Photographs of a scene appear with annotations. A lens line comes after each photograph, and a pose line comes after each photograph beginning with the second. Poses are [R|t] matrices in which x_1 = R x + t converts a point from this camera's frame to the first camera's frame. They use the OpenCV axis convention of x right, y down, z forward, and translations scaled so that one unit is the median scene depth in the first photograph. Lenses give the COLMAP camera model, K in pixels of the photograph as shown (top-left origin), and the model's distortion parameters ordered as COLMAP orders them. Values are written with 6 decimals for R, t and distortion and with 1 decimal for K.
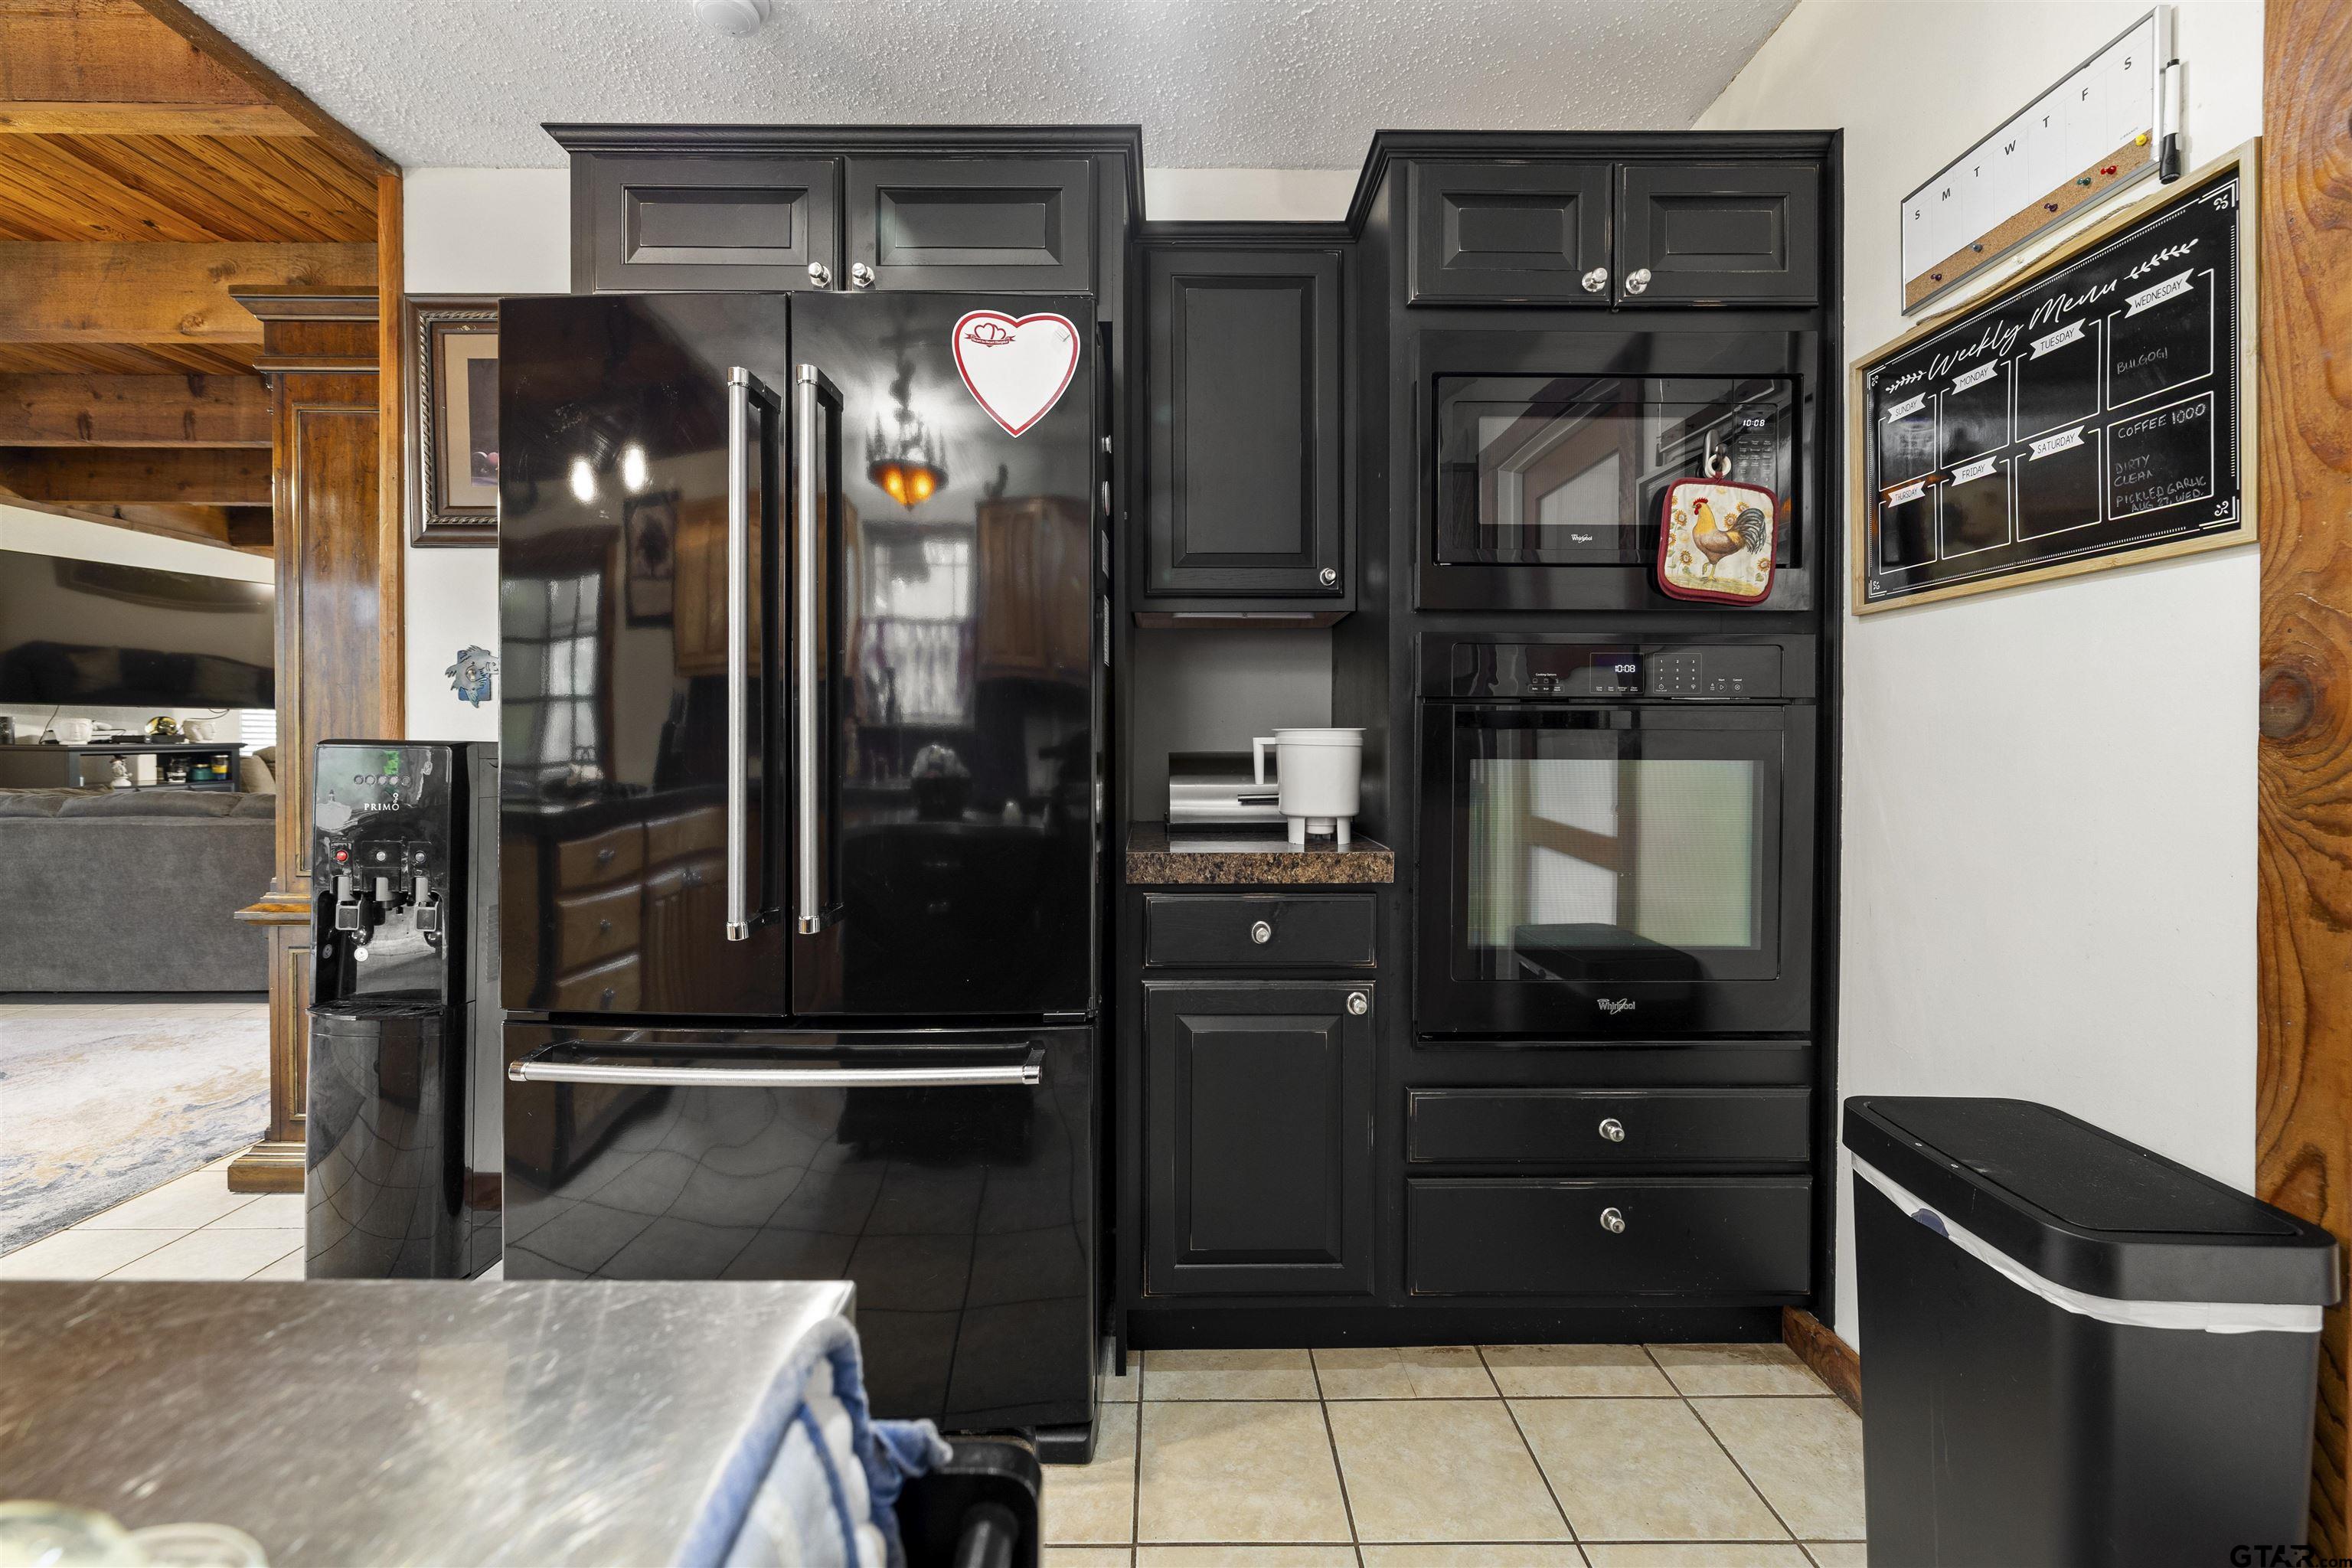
lens RADIAL K [[998.6, 0, 1176.3], [0, 998.6, 755.3], [0, 0, 1]] dist [0.000006, 0.000151]
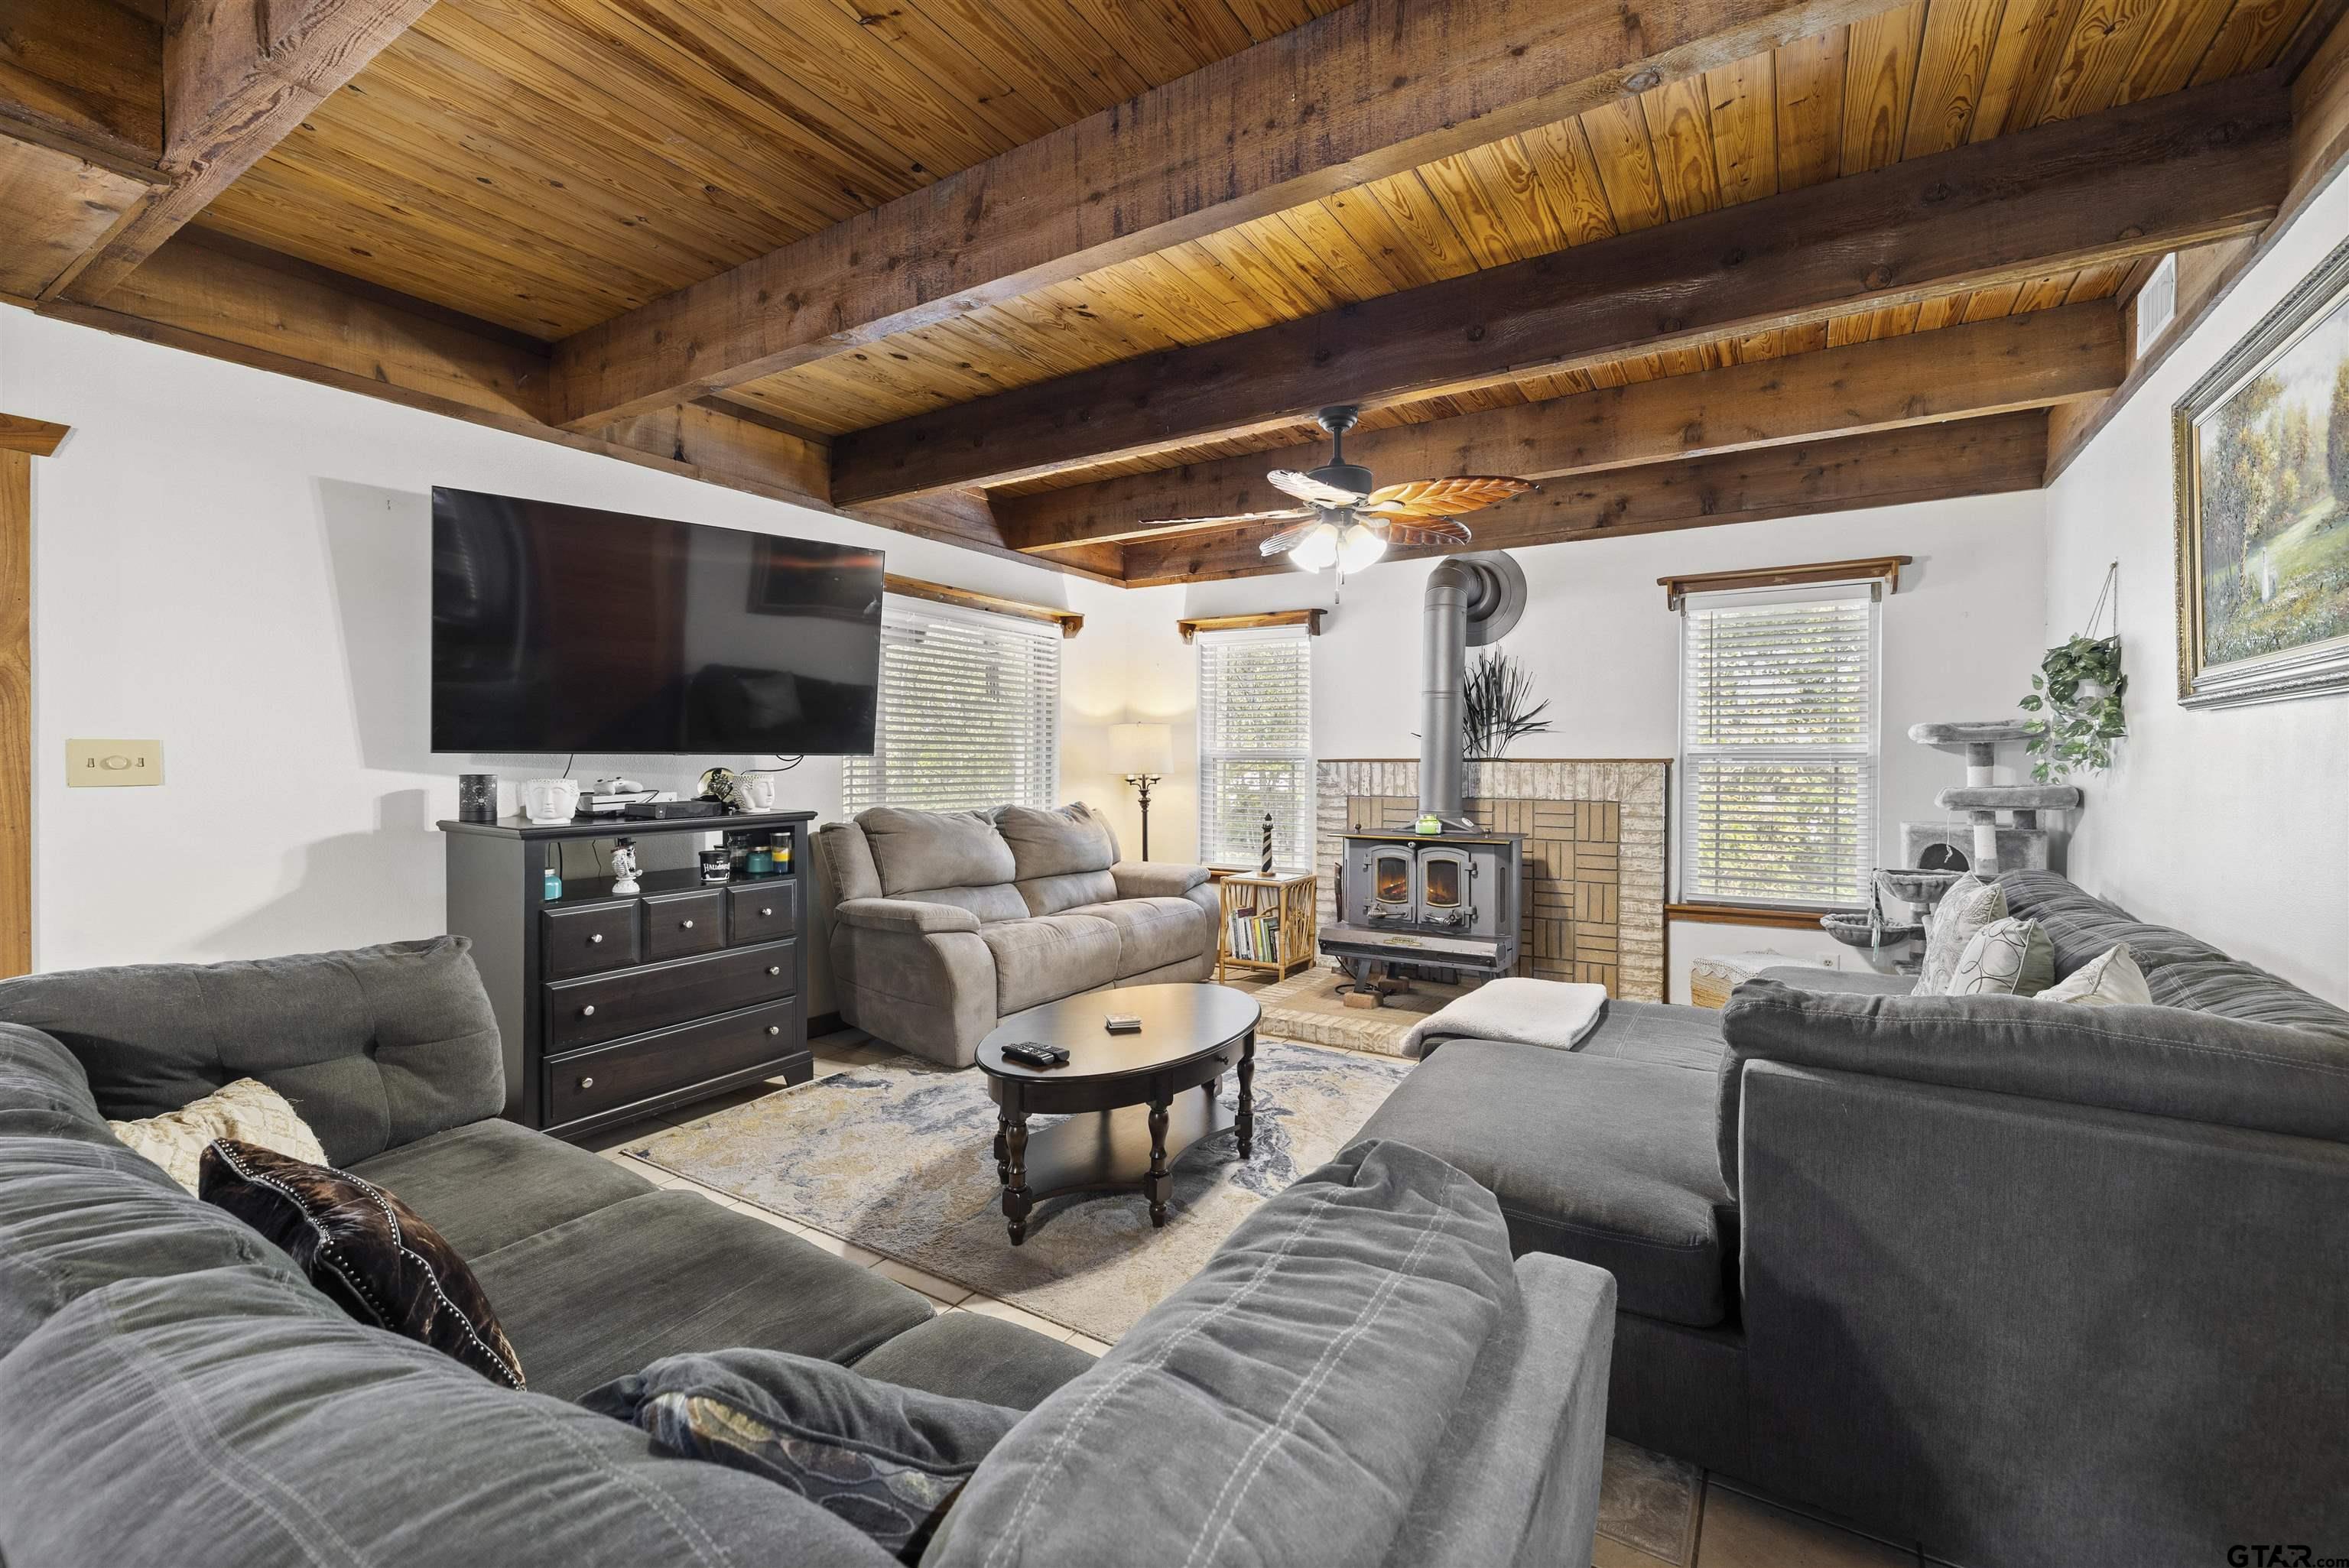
lens RADIAL K [[997.3, 0, 1174.8], [0, 997.3, 755.3], [0, 0, 1]] dist [0.000006, 0.000151]
pose [[0.843125, 0.000255, -0.537718, -0.439701], [-0.002642, 0.999990, -0.003668, -0.044385], [0.537711, 0.004513, 0.843117, 0.625106]]
